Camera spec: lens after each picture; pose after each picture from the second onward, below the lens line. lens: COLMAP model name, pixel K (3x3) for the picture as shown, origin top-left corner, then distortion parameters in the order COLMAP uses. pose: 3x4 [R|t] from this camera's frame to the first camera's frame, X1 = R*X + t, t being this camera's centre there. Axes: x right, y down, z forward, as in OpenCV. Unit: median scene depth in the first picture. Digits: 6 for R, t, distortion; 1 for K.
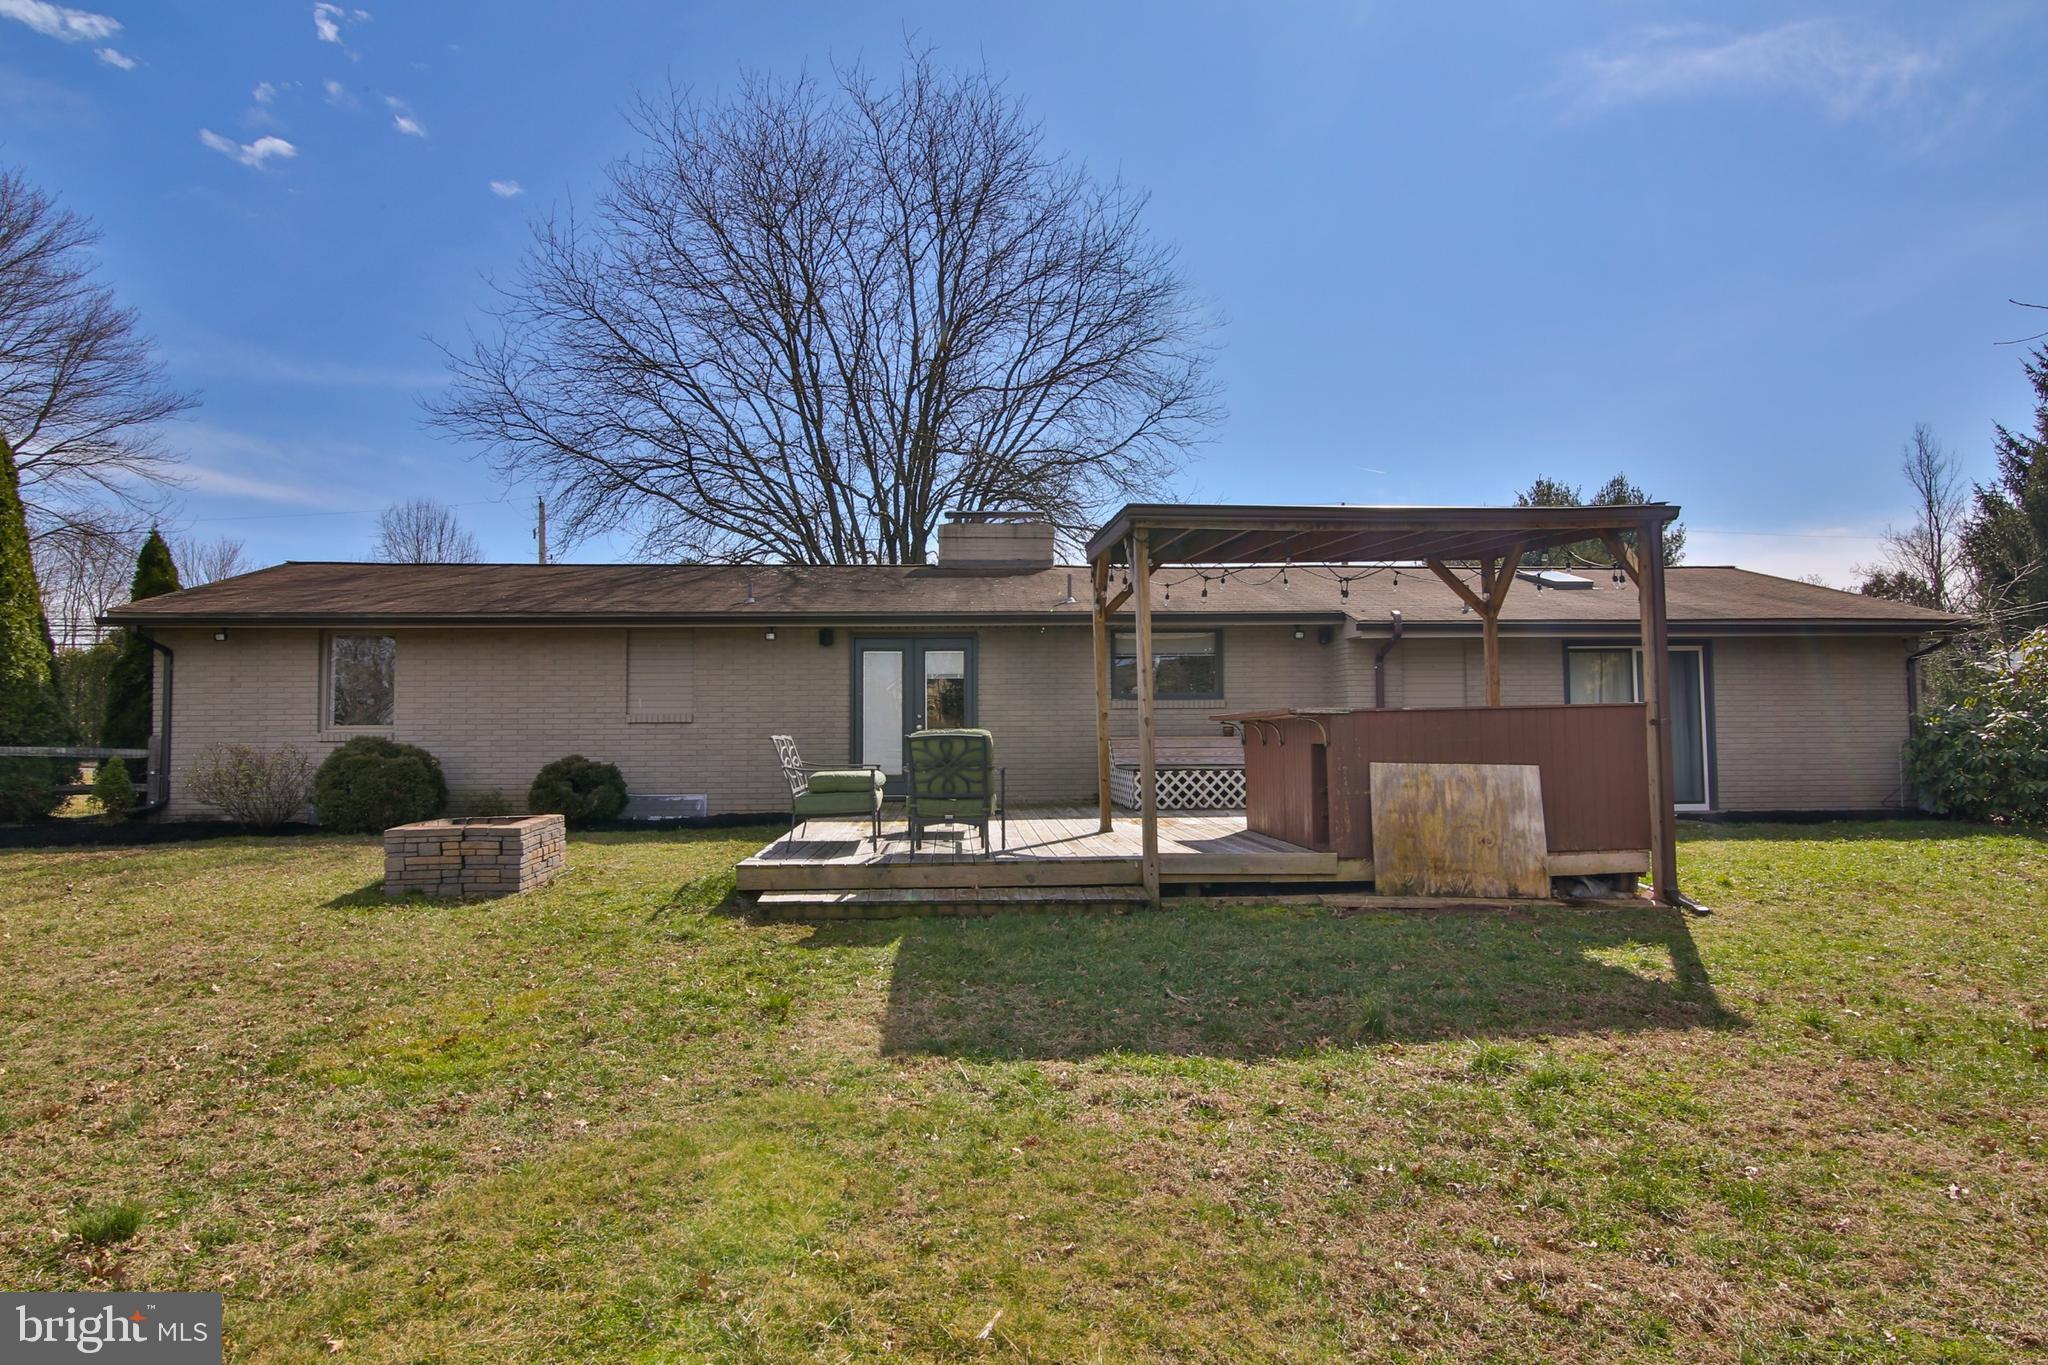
lens RADIAL K [[1202.6, 0, 1023.1], [0, 1202.6, 680.5], [0, 0, 1]] dist [-0.003600, -0.000505]
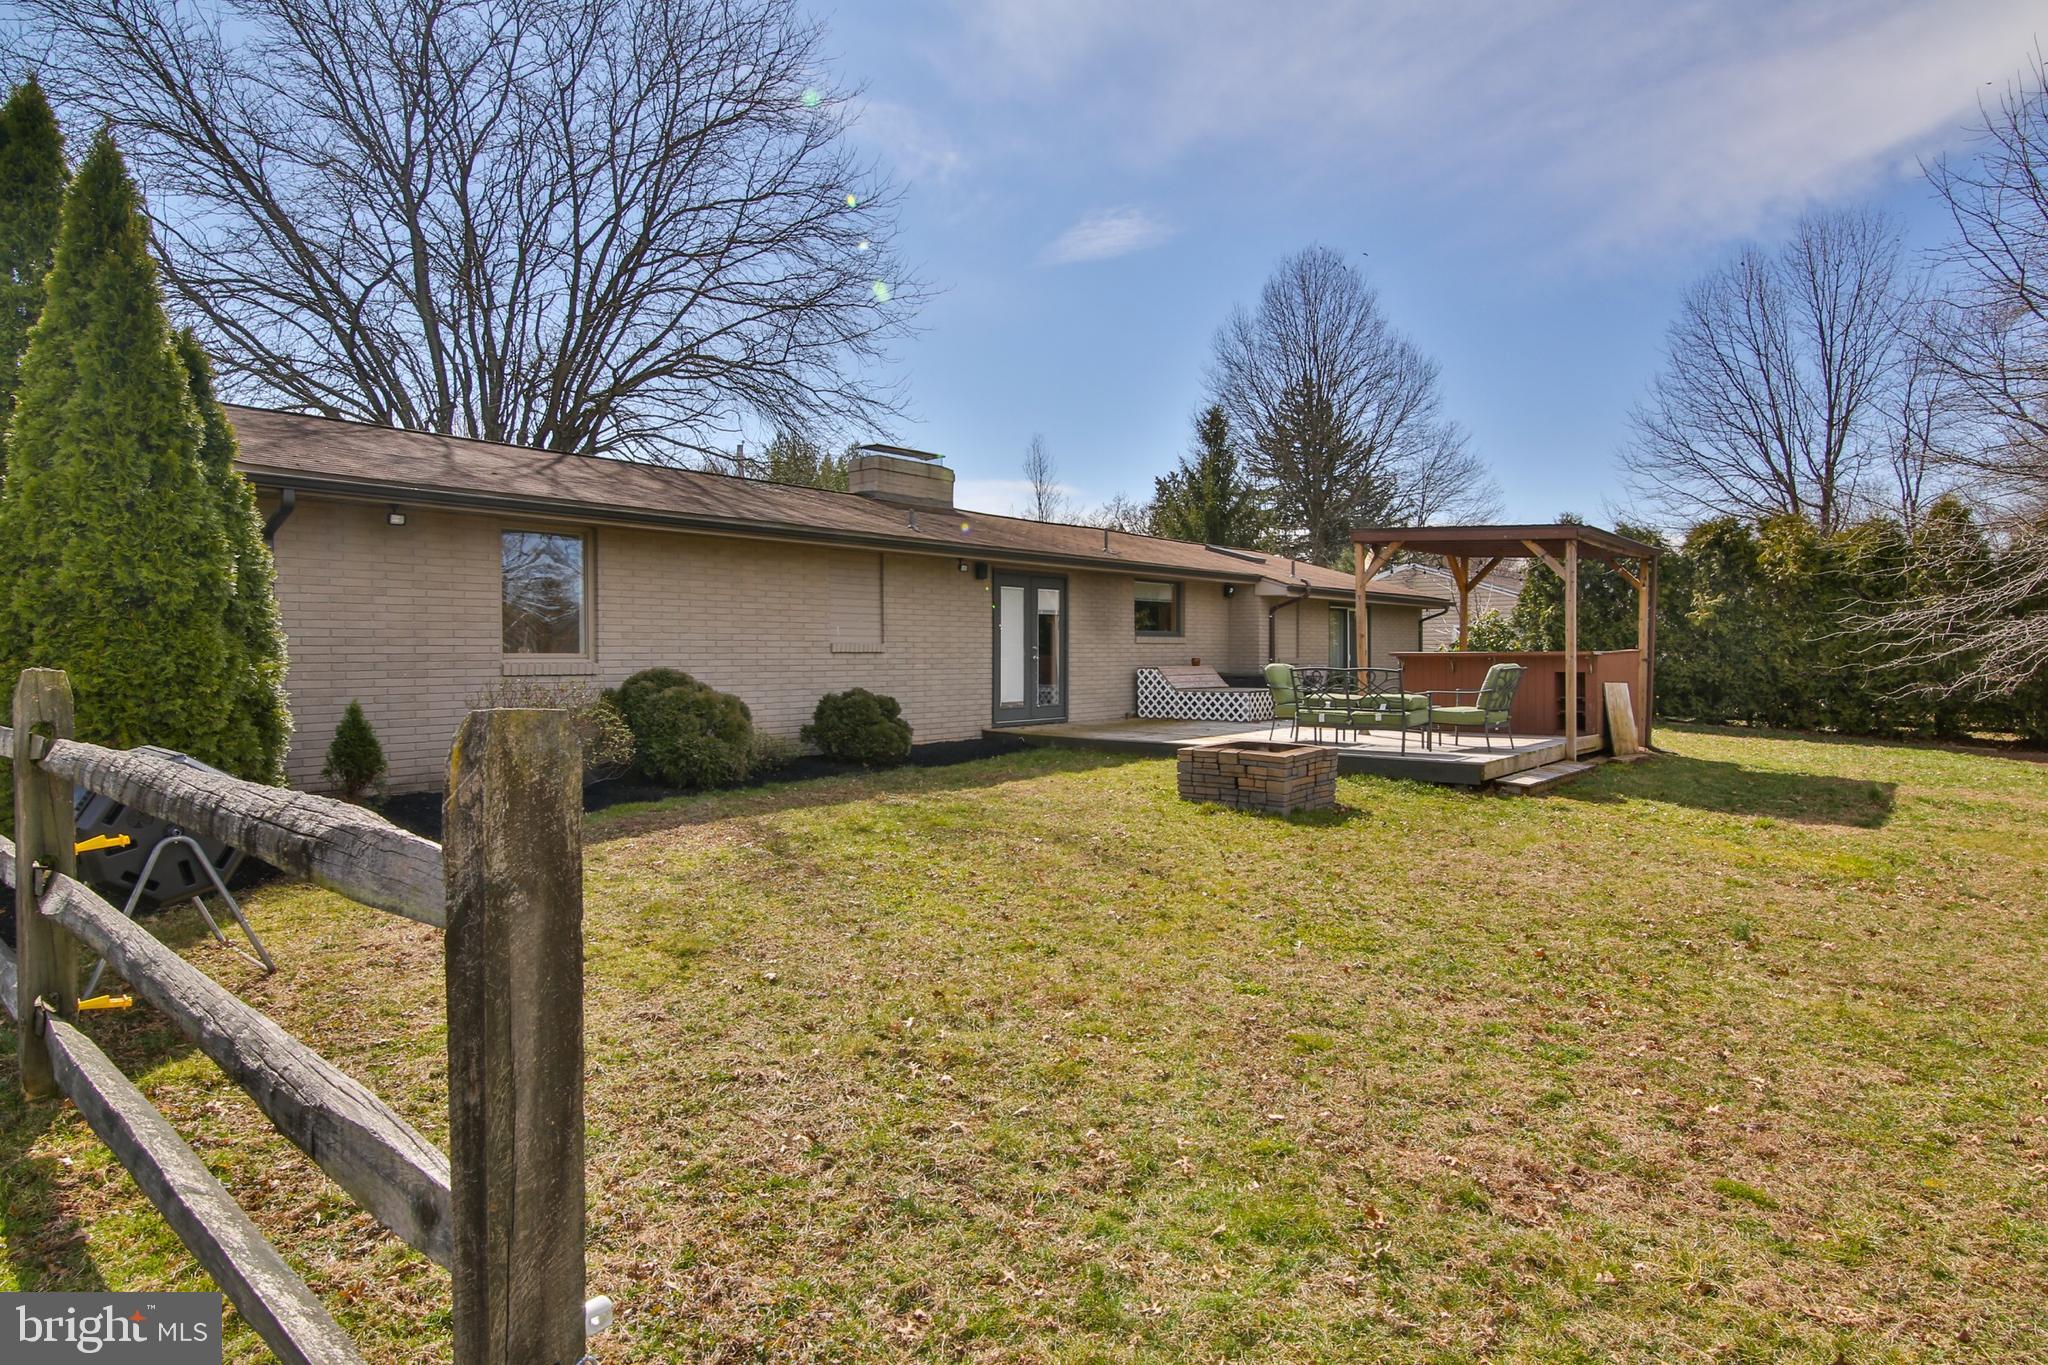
lens RADIAL K [[1092.8, 0, 1023.3], [0, 1092.8, 675.4], [0, 0, 1]] dist [-0.017924, 0.000576]
pose [[0.714298, -0.007588, 0.699800, -0.795140], [-0.041836, 0.997690, 0.053521, 0.002108], [-0.698590, -0.067507, 0.712331, 0.295297]]
